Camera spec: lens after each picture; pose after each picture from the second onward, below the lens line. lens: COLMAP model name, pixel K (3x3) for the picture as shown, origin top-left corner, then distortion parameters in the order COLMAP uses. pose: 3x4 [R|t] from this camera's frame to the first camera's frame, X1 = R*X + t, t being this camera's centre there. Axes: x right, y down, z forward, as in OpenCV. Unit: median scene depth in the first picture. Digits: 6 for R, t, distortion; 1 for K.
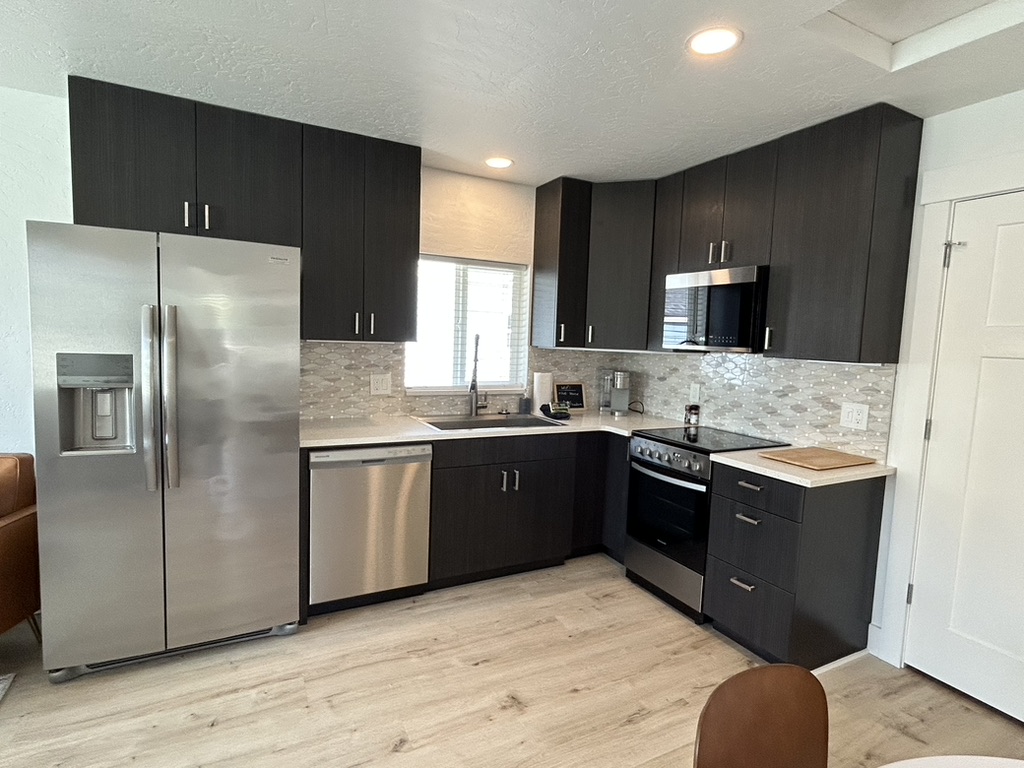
lens RADIAL K [[532.1, 0, 511.3], [0, 532.1, 385.0], [0, 0, 1]] dist [0.000753, -0.000495]
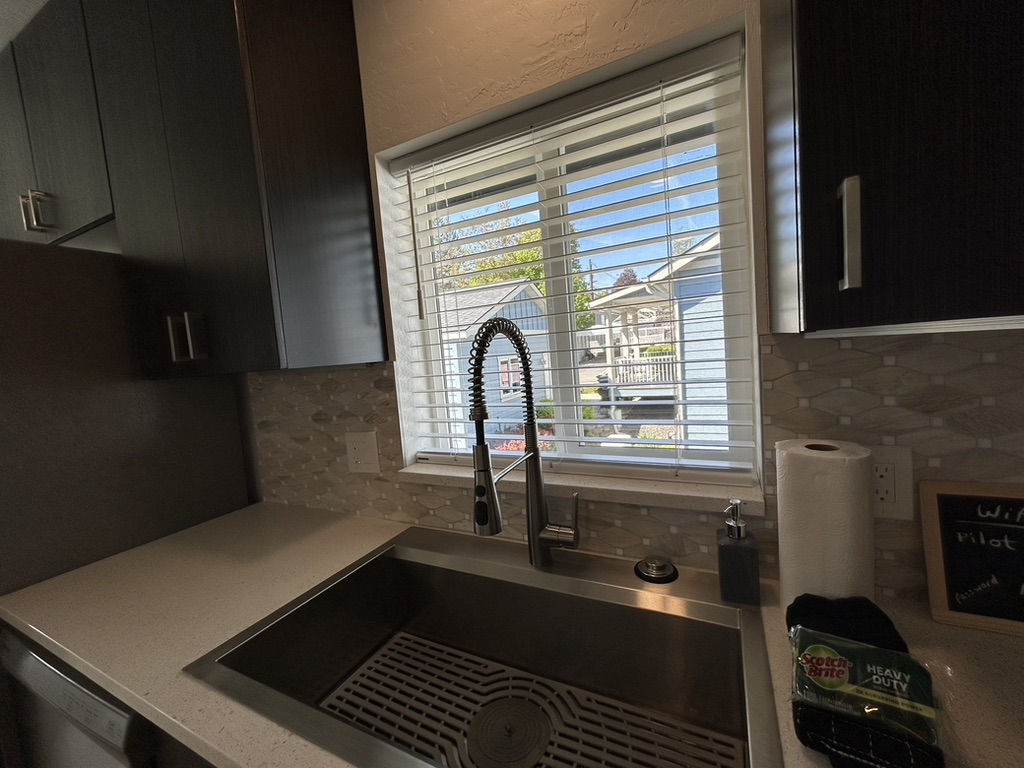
lens RADIAL K [[413.3, 0, 511.8], [0, 413.3, 385.8], [0, 0, 1]] dist [-0.000188, 0.000493]
pose [[0.582396, -0.012363, -0.812811, 0.153905], [0.026355, 0.999646, 0.003679, -0.064659], [0.812478, -0.023564, 0.582516, 0.958451]]
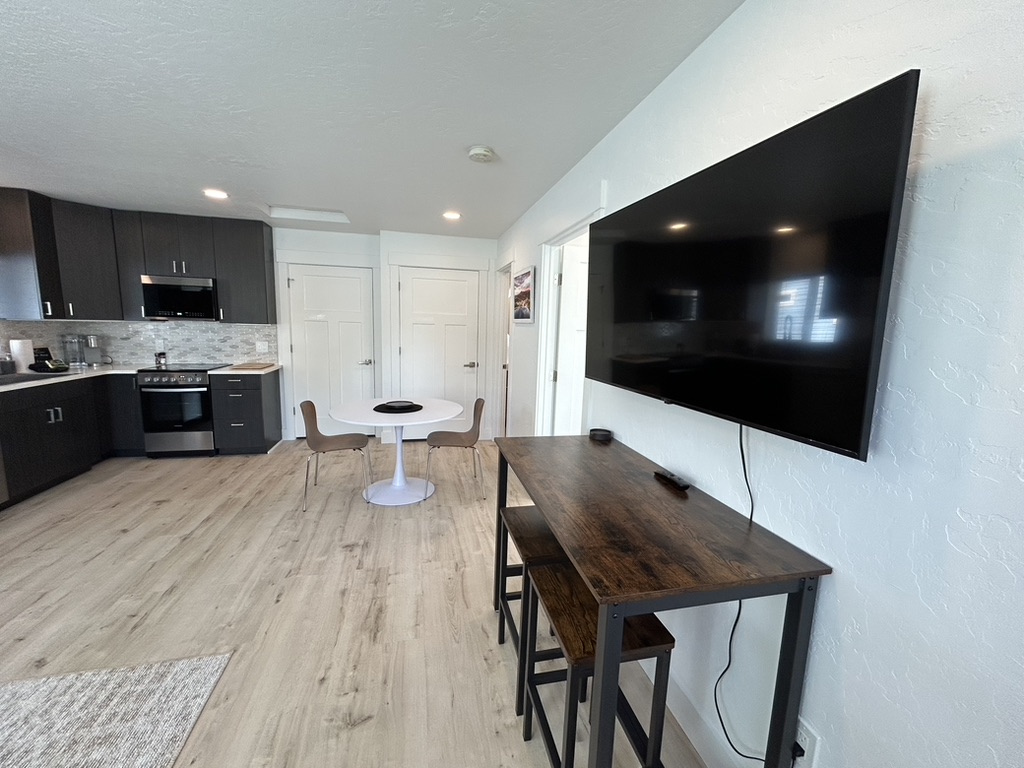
lens RADIAL K [[413.3, 0, 510.9], [0, 413.3, 382.1], [0, 0, 1]] dist [-0.000188, 0.000493]
pose [[0.249864, -0.163619, 0.954357, -0.733982], [0.067797, 0.986157, 0.151321, 0.007838], [-0.965905, 0.026892, 0.257498, -0.459663]]
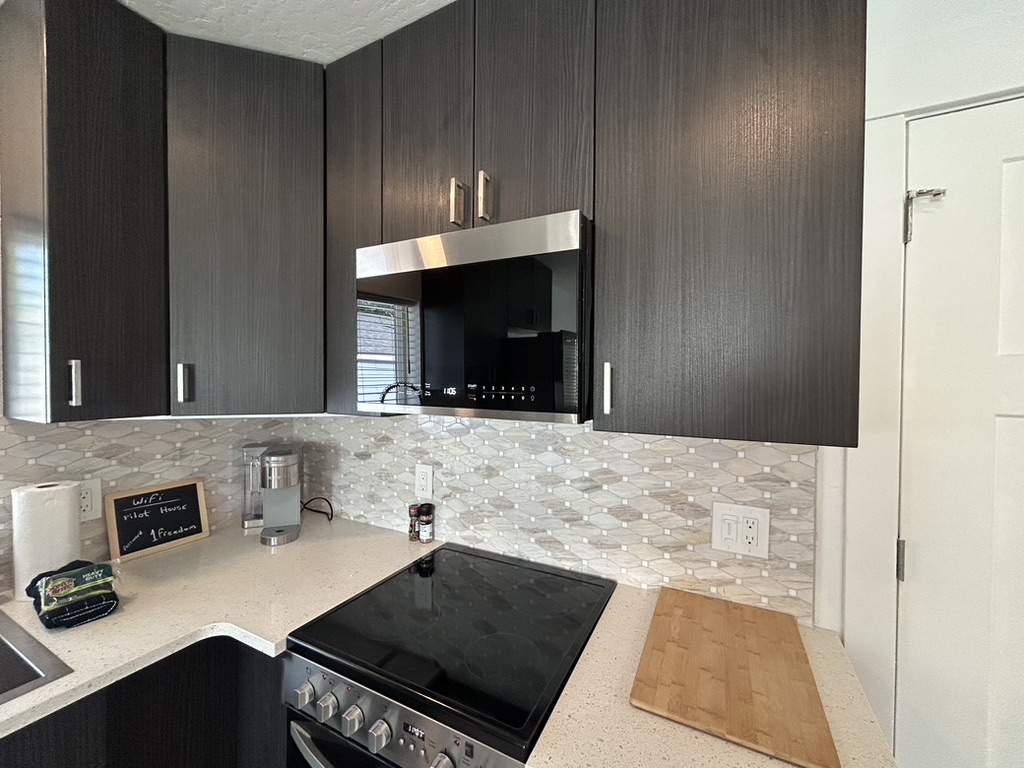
lens RADIAL K [[413.3, 0, 512.8], [0, 413.3, 382.9], [0, 0, 1]] dist [-0.000188, 0.000493]
pose [[0.815530, -0.037042, 0.577528, 0.200367], [0.074737, 0.996334, -0.041633, -0.072455], [-0.573868, 0.077115, 0.815309, 0.671641]]
